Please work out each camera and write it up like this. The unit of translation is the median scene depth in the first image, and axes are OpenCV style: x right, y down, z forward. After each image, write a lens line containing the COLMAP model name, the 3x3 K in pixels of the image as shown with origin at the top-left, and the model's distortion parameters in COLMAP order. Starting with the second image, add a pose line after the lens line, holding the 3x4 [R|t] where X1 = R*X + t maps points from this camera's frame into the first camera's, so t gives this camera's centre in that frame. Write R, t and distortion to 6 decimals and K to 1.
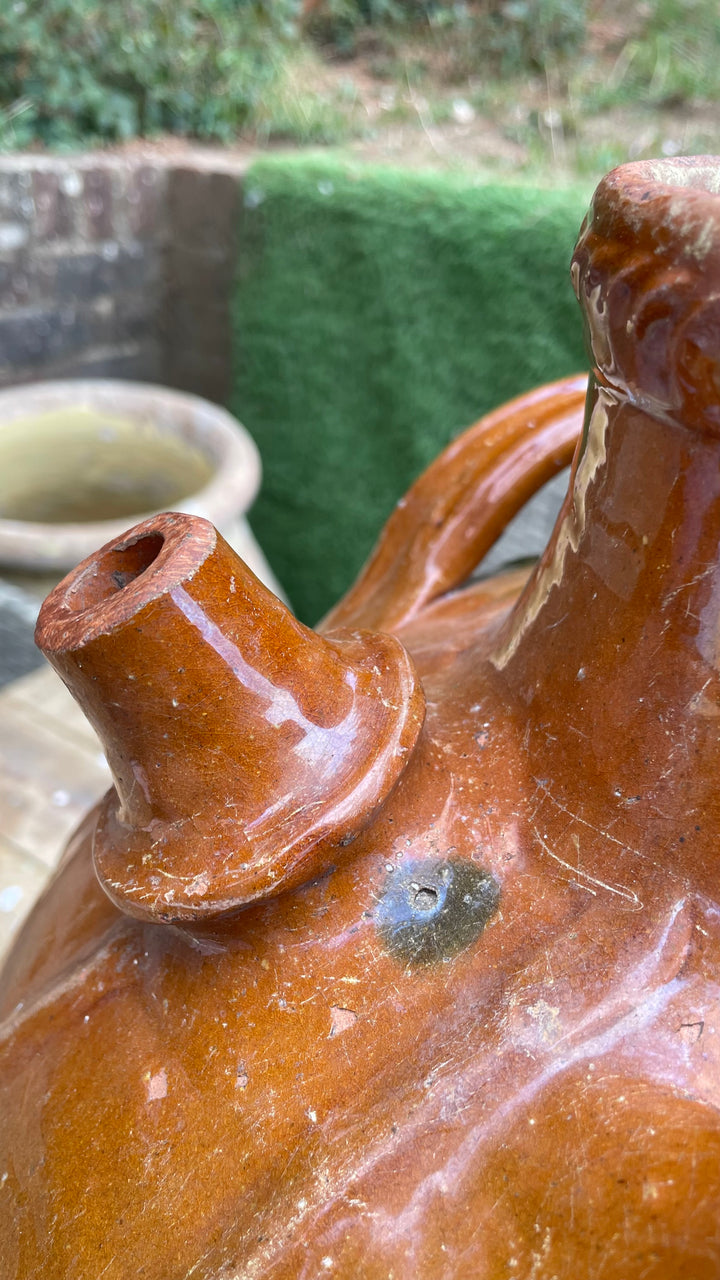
lens RADIAL K [[1013.1, 0, 364.7], [0, 1013.1, 630.6], [0, 0, 1]] dist [0.078548, -0.126514]
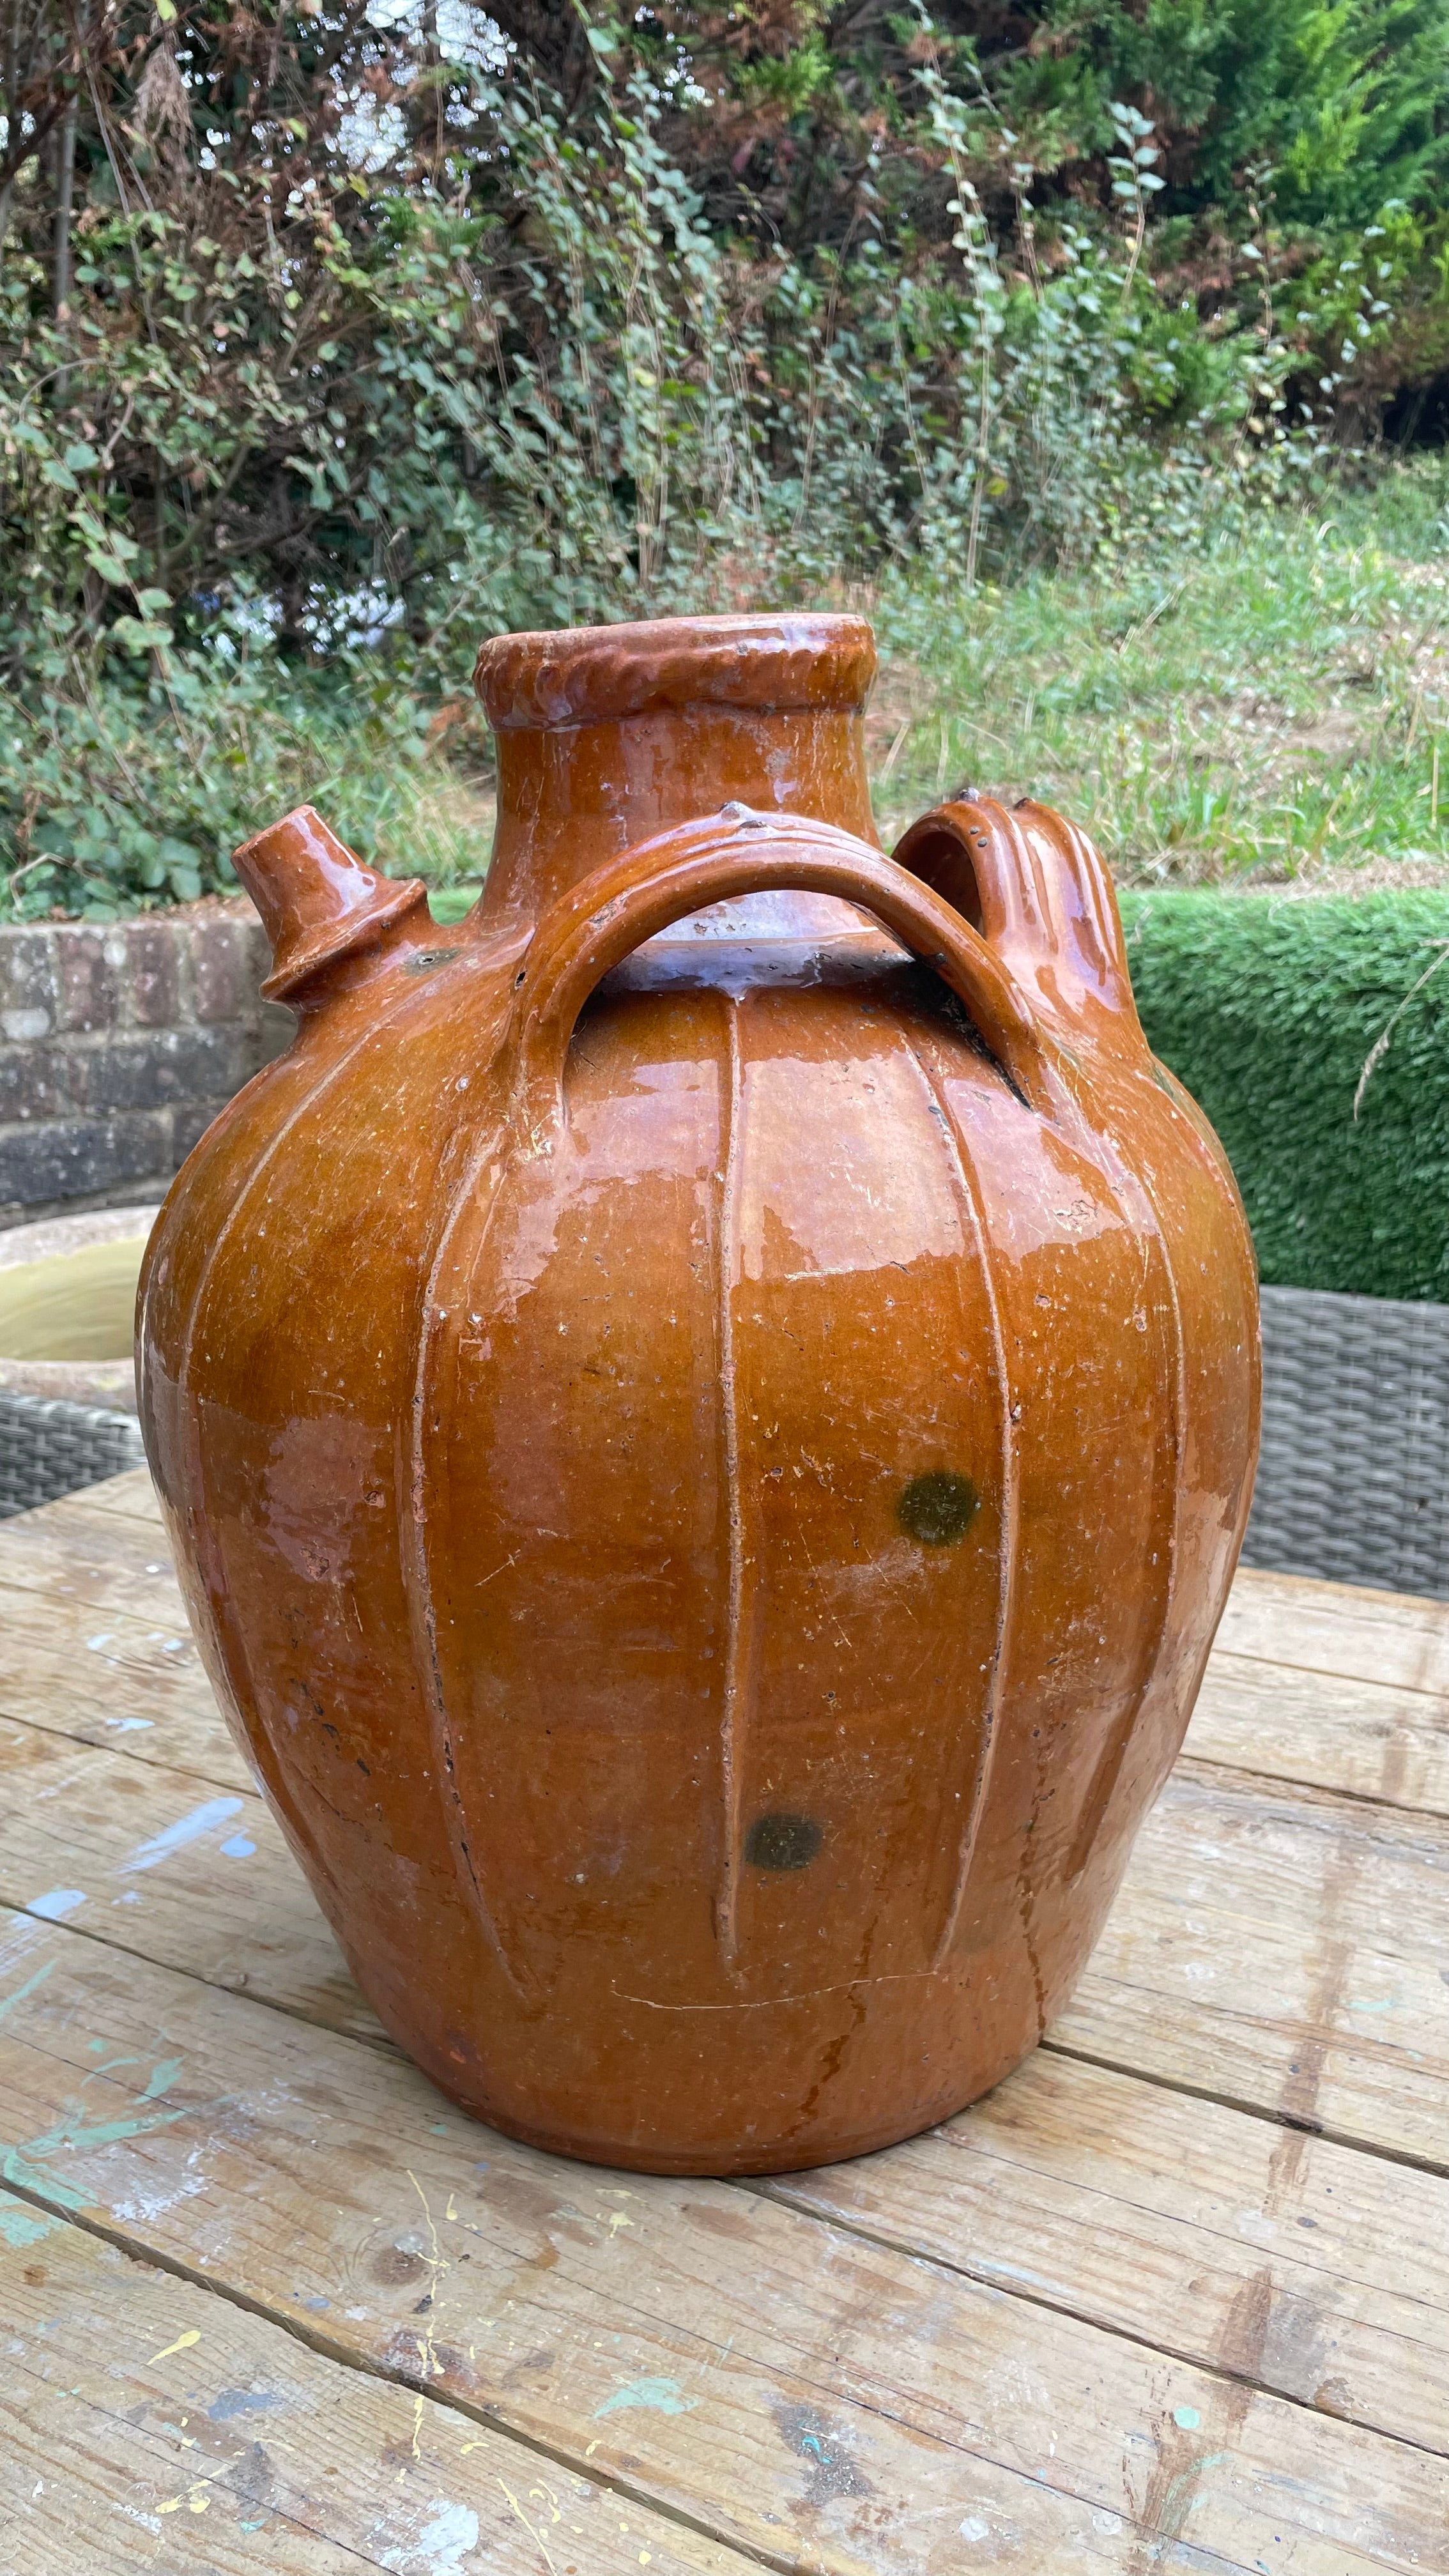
lens RADIAL K [[2038.8, 0, 760.4], [0, 2038.8, 1224.9], [0, 0, 1]] dist [0.078548, -0.126514]
pose [[0.993190, -0.095736, 0.066395, 0.040993], [0.111627, 0.945147, -0.306979, 0.215268], [-0.033364, 0.312300, 0.949398, -0.283446]]
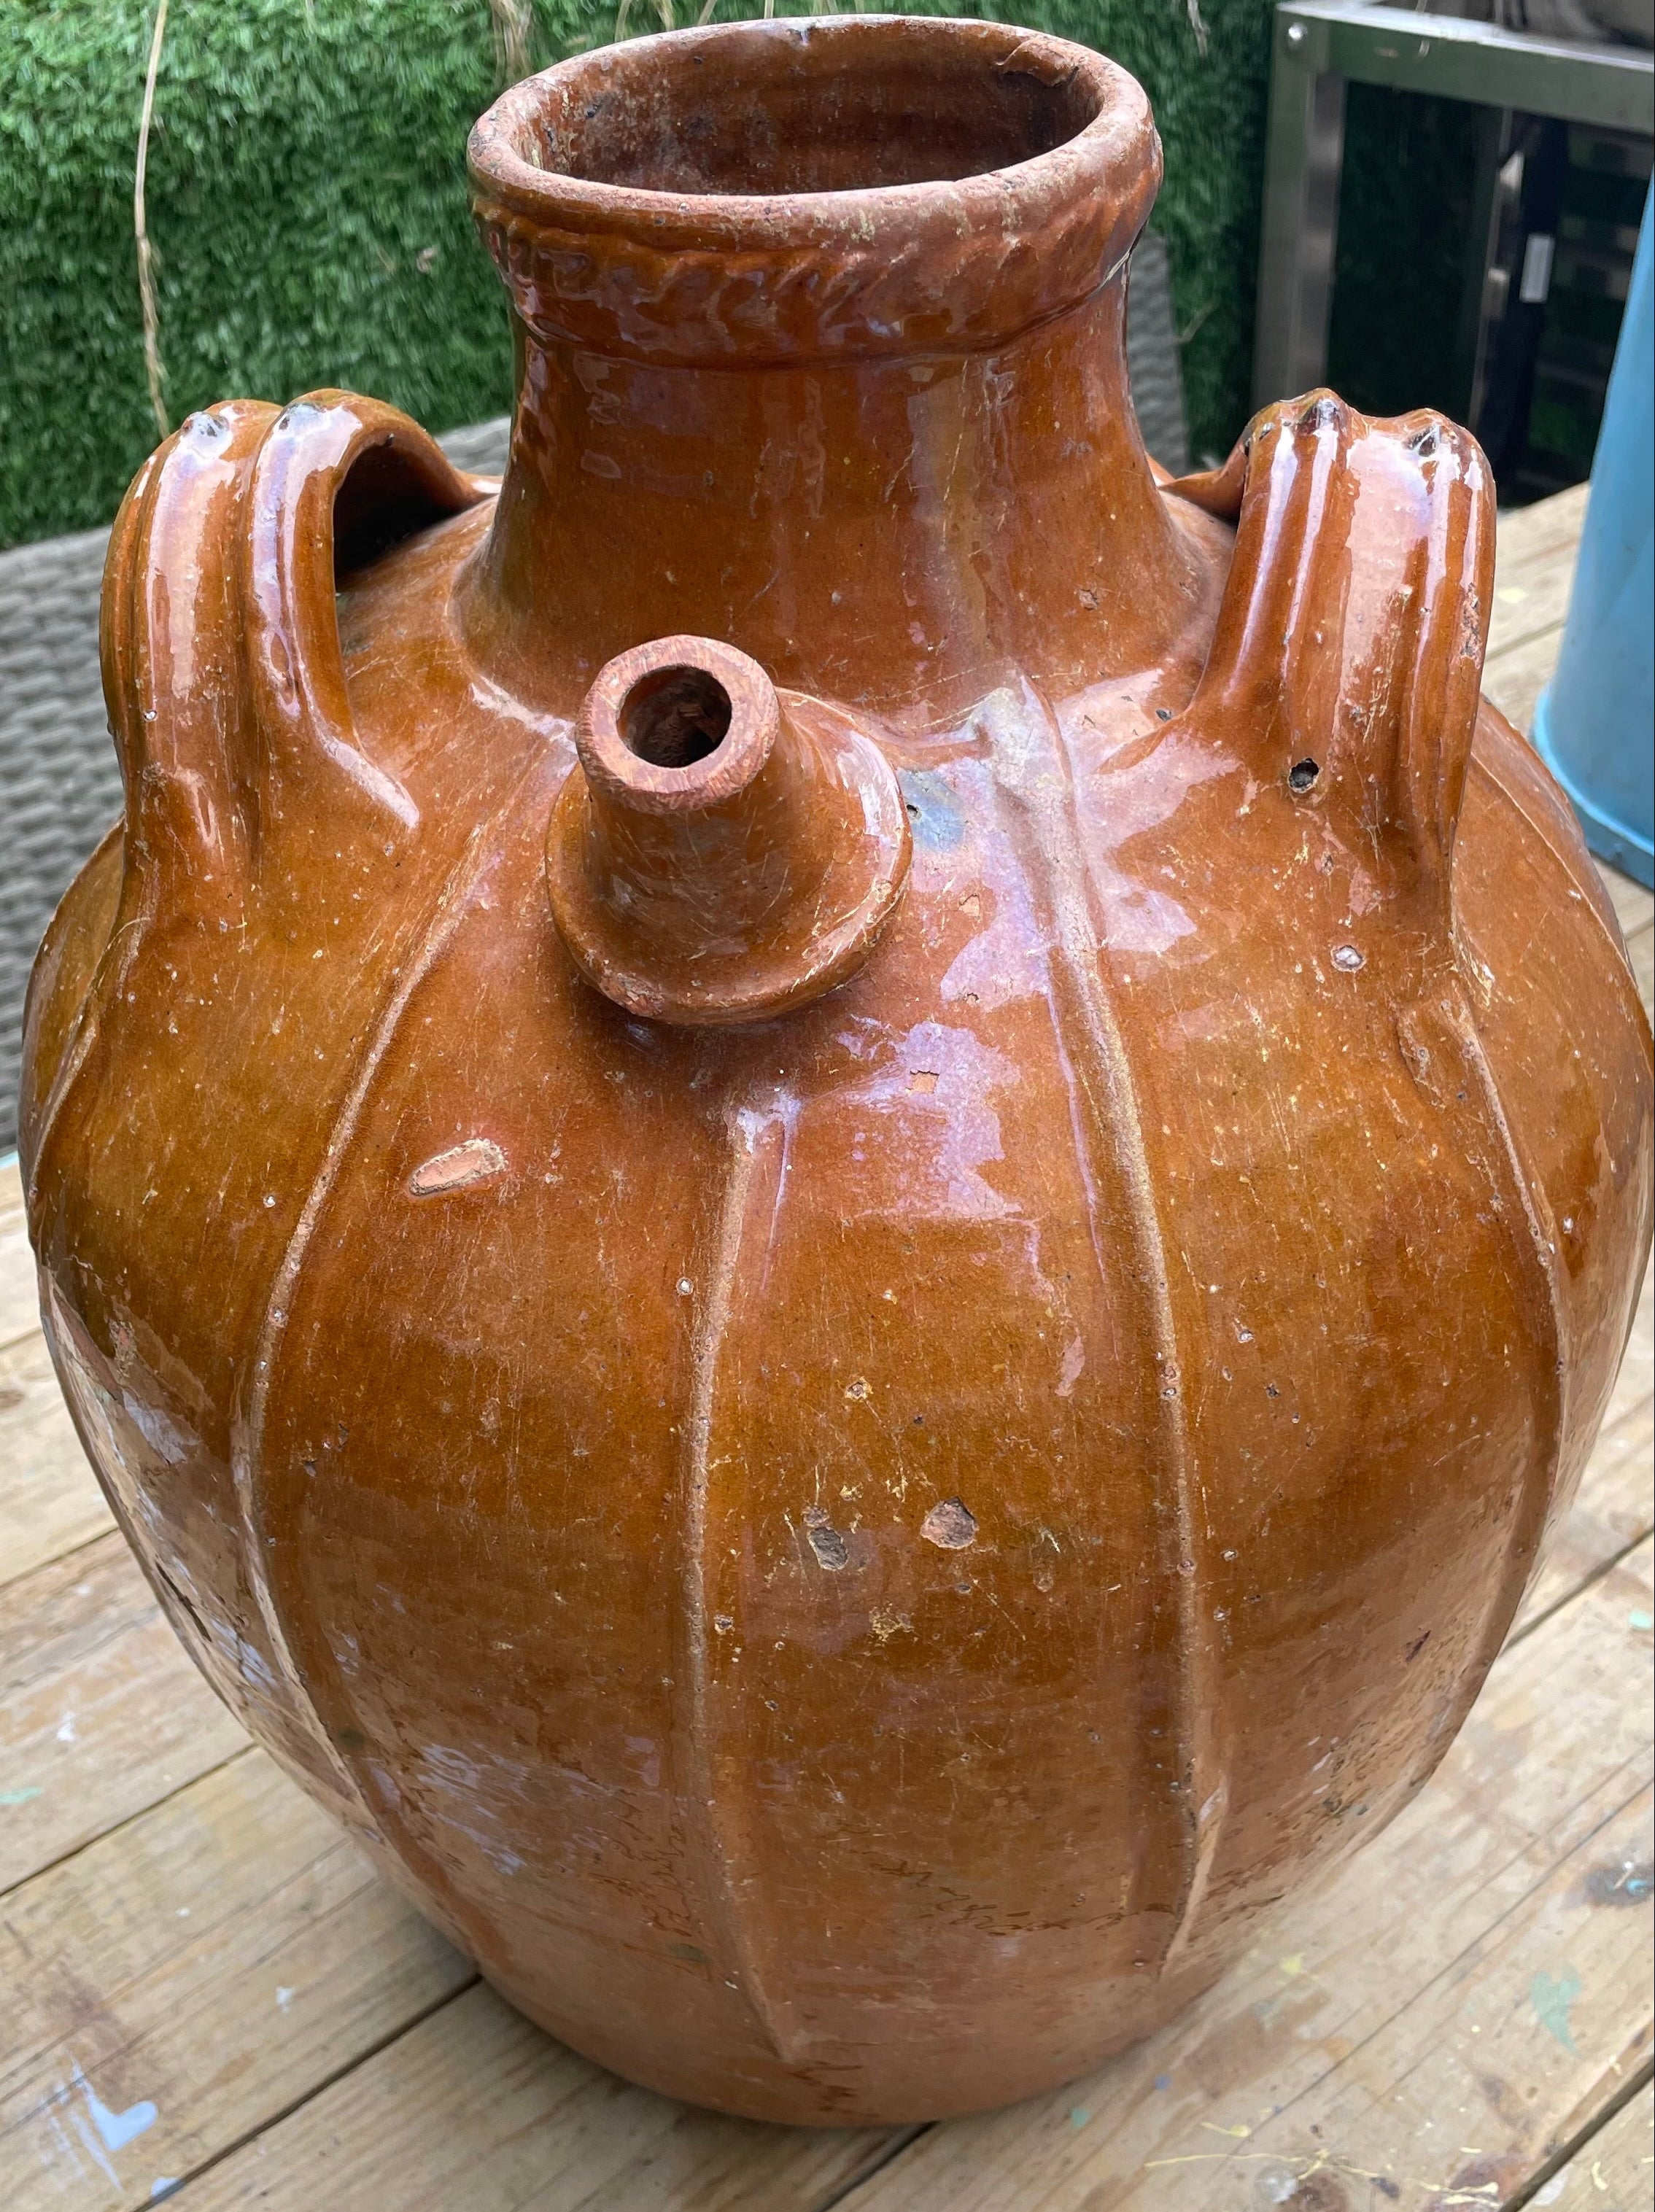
lens RADIAL K [[2295.4, 0, 922.4], [0, 2295.4, 1044.2], [0, 0, 1]] dist [0.028355, 0.000000]
pose [[0.246104, -0.603296, 0.758595, -0.214352], [0.507833, 0.746898, 0.429242, -0.067633], [-0.825554, 0.279601, 0.490188, -0.023525]]
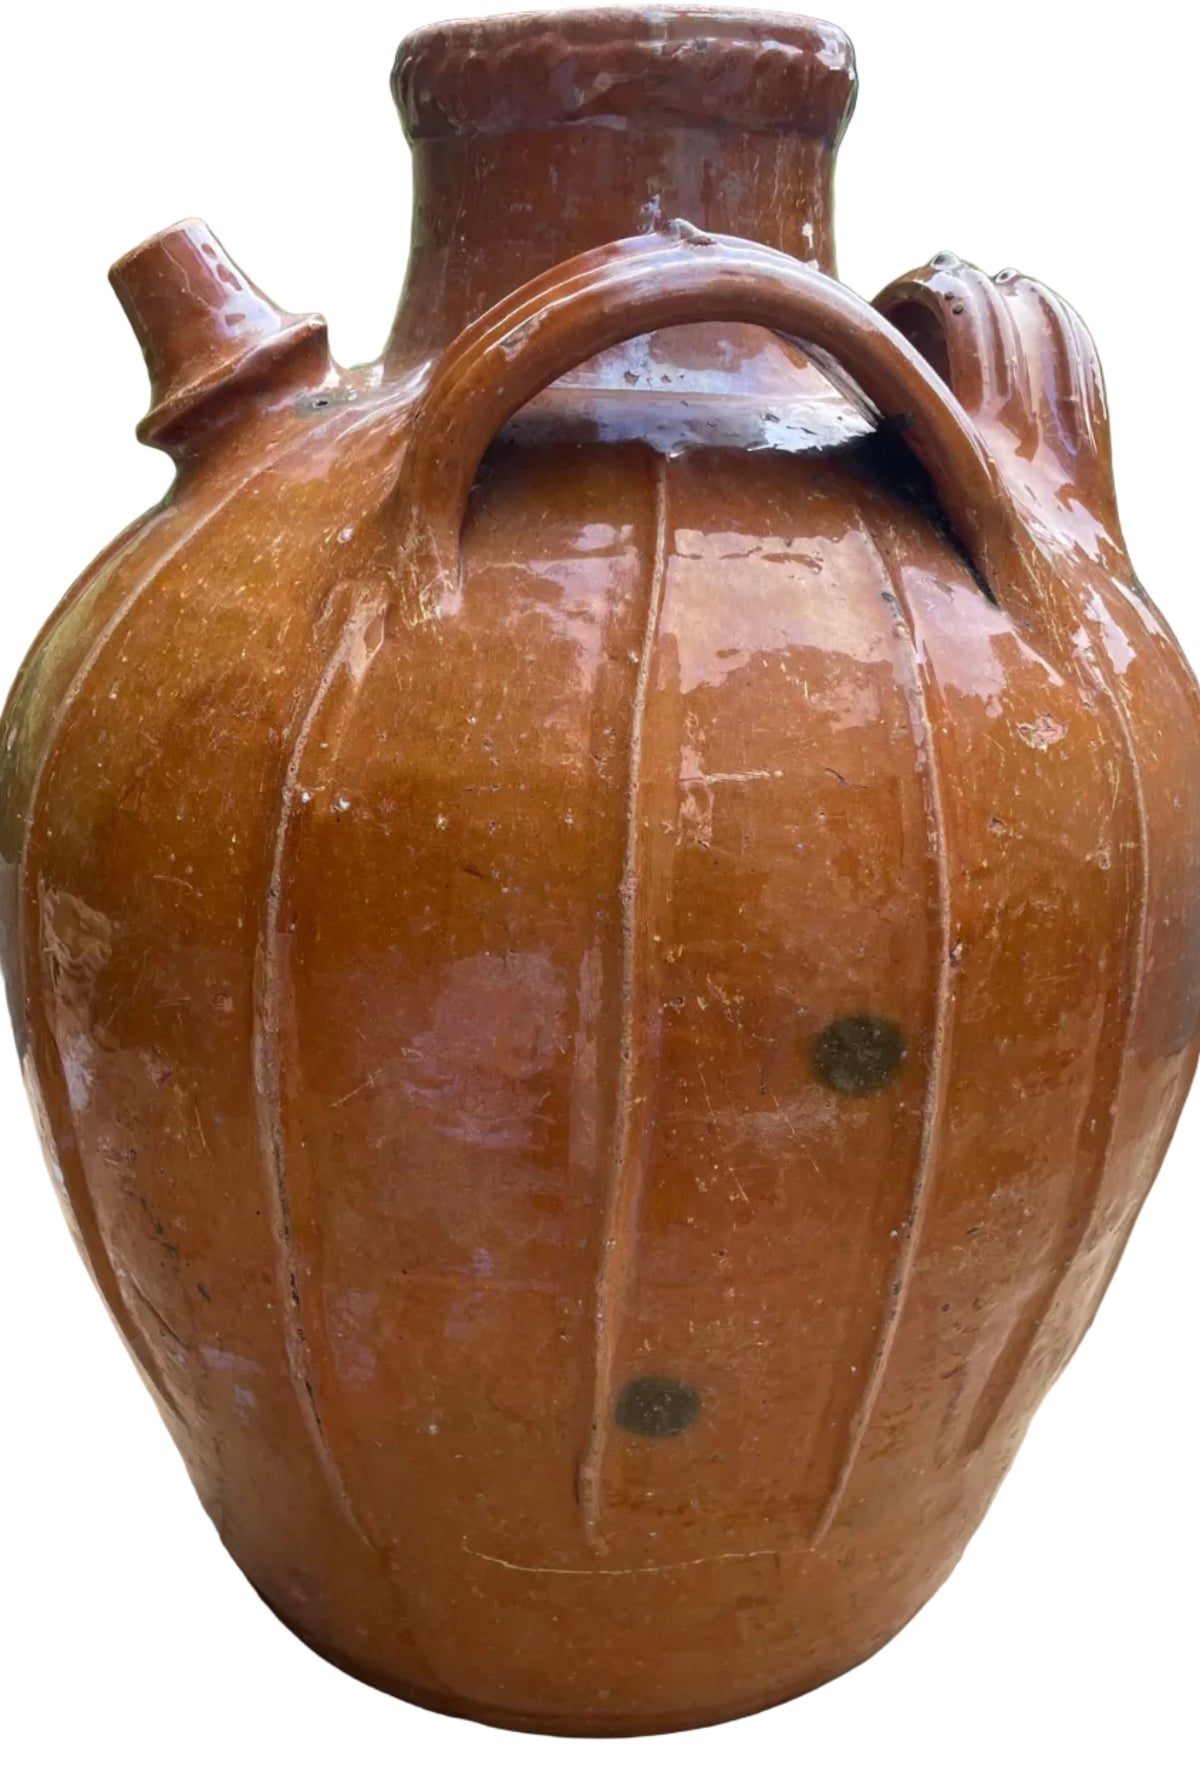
lens RADIAL K [[1897.3, 0, 622.9], [0, 1897.3, 978.7], [0, 0, 1]] dist [0.000311, 0.000000]
pose [[0.998707, -0.037097, 0.034769, 0.045060], [0.043493, 0.977516, -0.206327, 0.202930], [-0.026333, 0.207573, 0.977865, -0.215680]]
